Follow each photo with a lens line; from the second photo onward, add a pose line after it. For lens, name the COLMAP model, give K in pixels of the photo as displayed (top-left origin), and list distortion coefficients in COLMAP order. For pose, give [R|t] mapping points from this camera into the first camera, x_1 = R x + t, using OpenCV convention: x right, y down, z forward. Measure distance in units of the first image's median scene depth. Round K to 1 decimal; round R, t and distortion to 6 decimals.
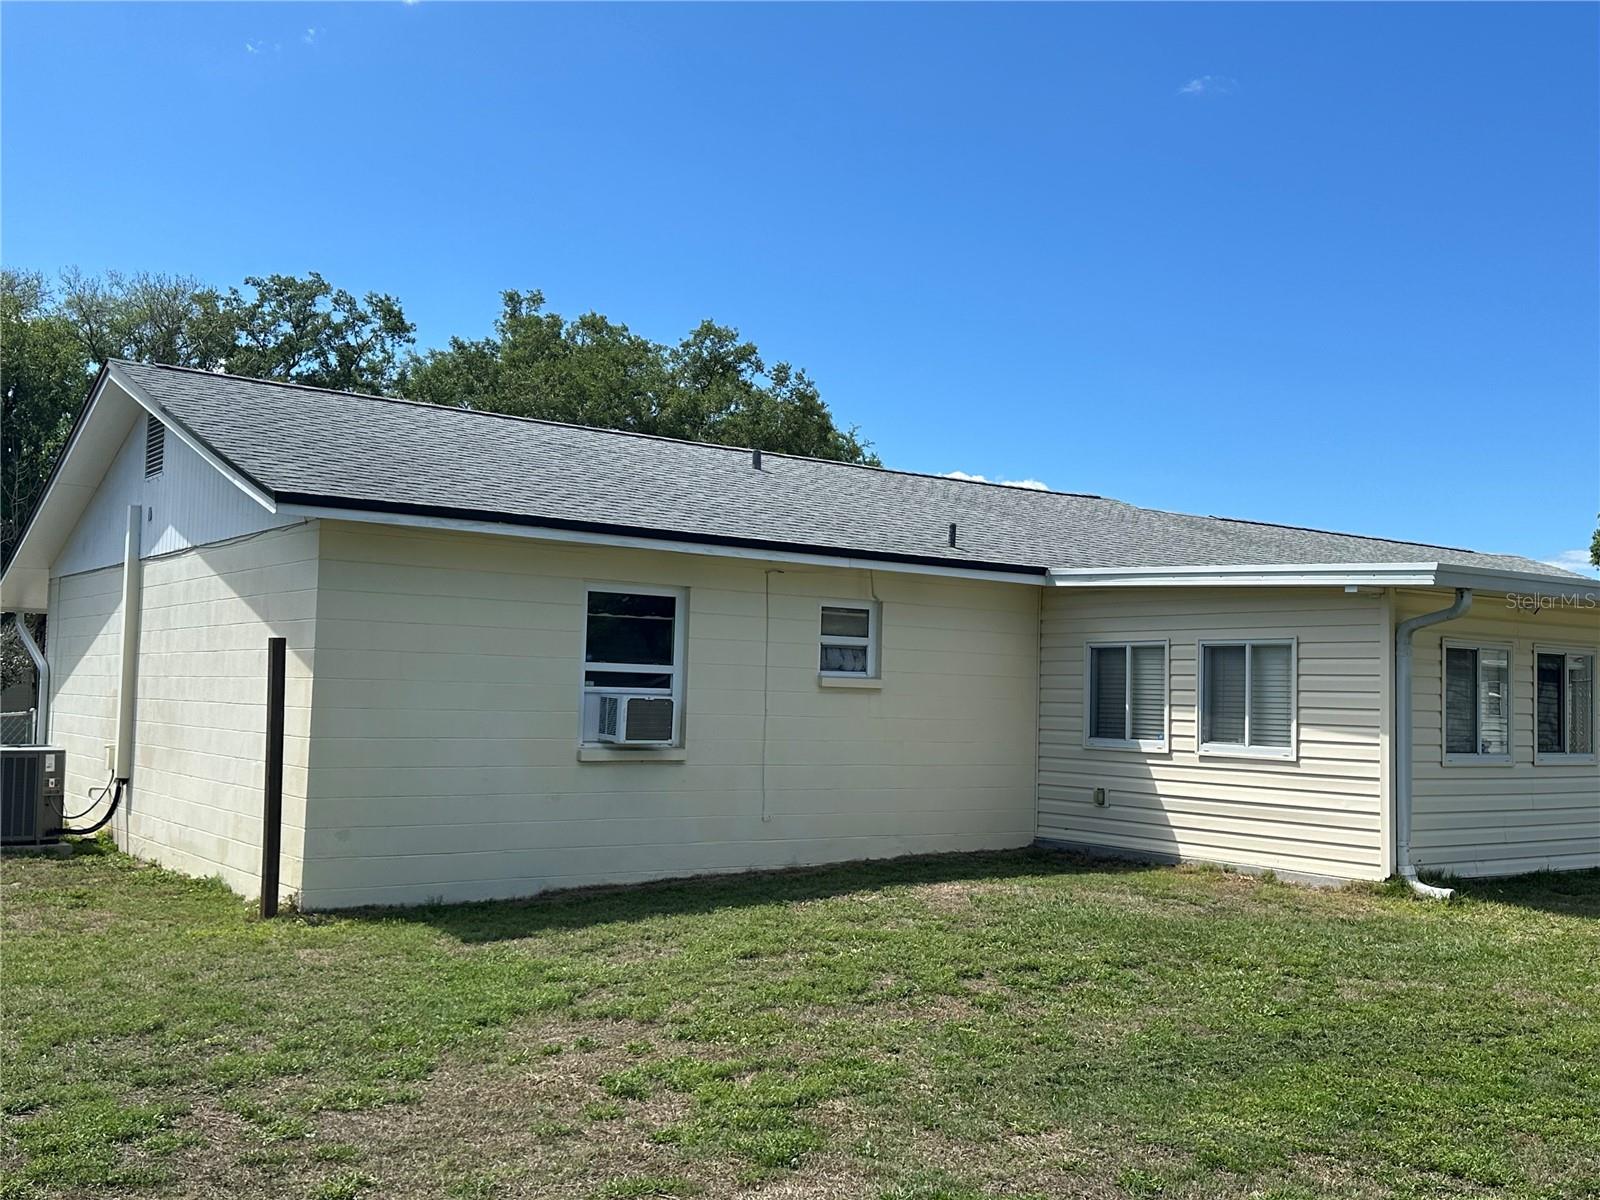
lens RADIAL K [[1565.9, 0, 799.9], [0, 1565.9, 601.3], [0, 0, 1]] dist [0.181131, -0.347602]
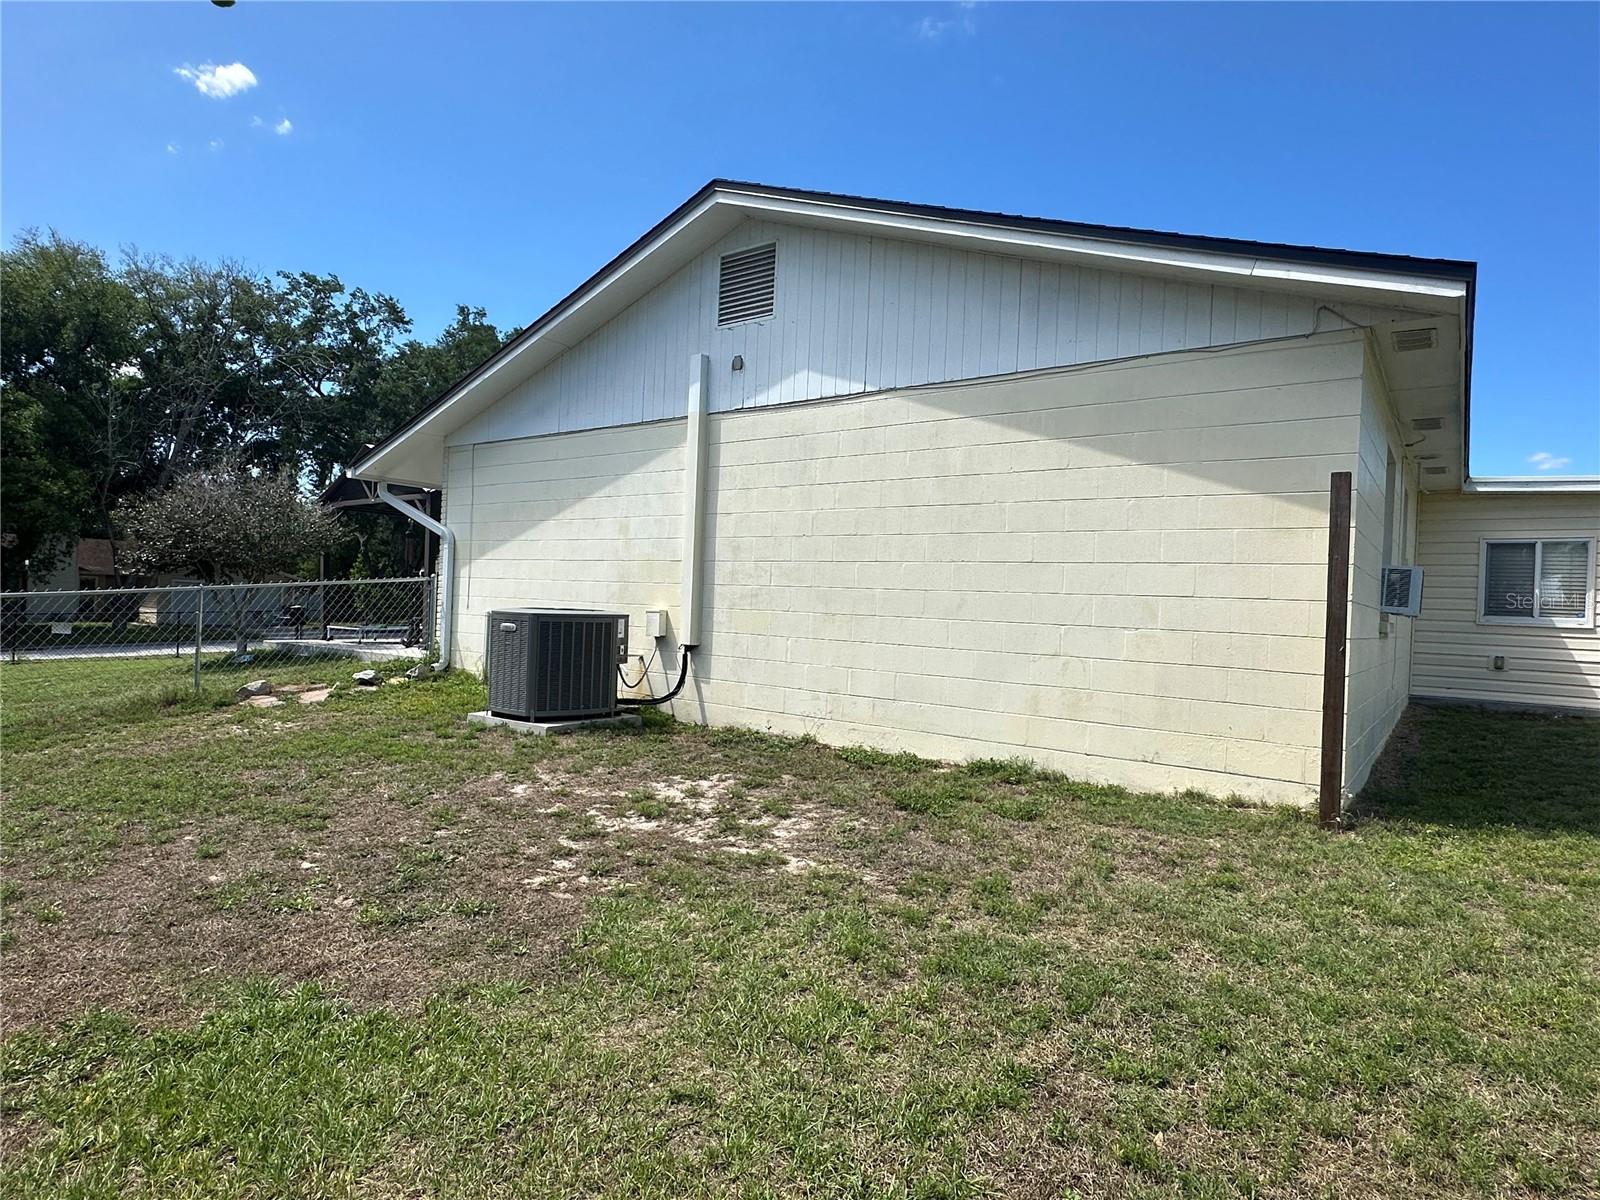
lens RADIAL K [[885.6, 0, 803.7], [0, 885.6, 601.7], [0, 0, 1]] dist [-0.002151, -0.001849]
pose [[0.952838, 0.015956, 0.303060, -0.549231], [-0.036202, 0.997462, 0.061306, 0.053399], [-0.301313, -0.069386, 0.950998, 0.512104]]
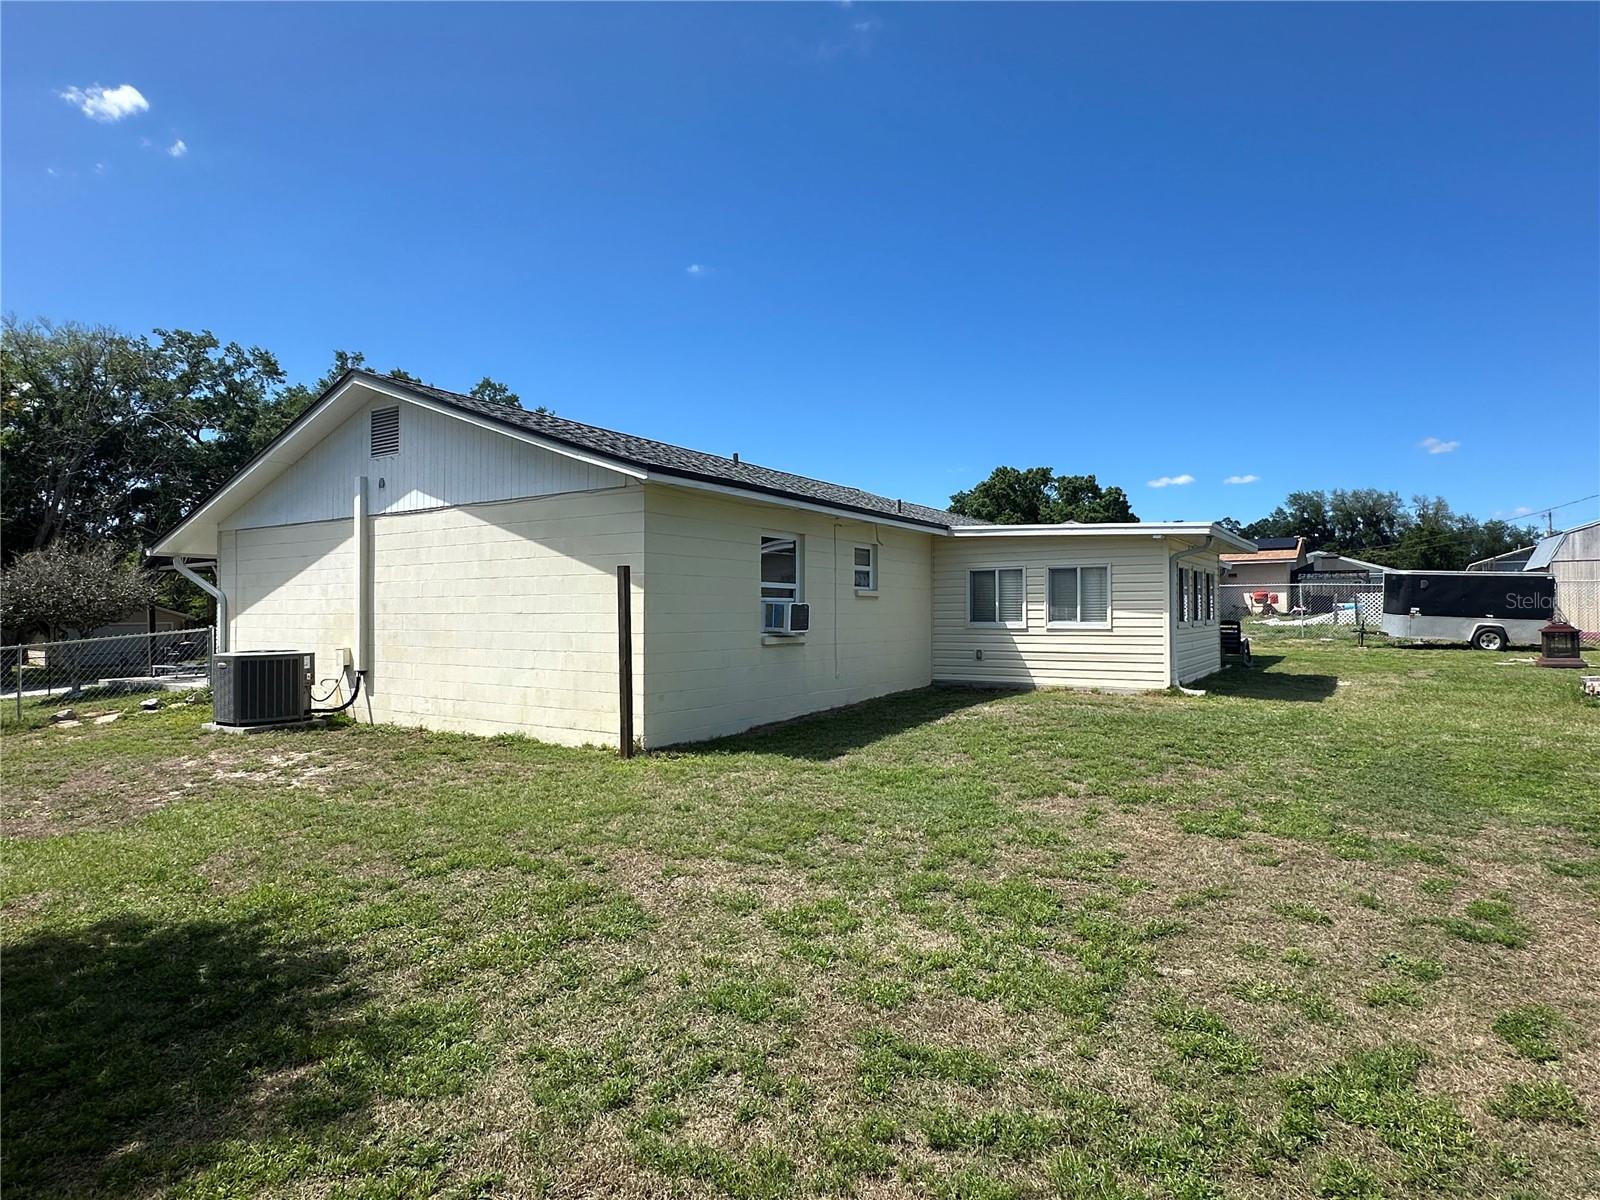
lens RADIAL K [[887.5, 0, 791.9], [0, 887.5, 600.5], [0, 0, 1]] dist [0.001729, 0.002370]
pose [[0.935416, -0.022616, 0.352824, -0.363060], [0.004982, 0.998696, 0.050810, 0.011015], [-0.353513, -0.045770, 0.934309, 0.143357]]
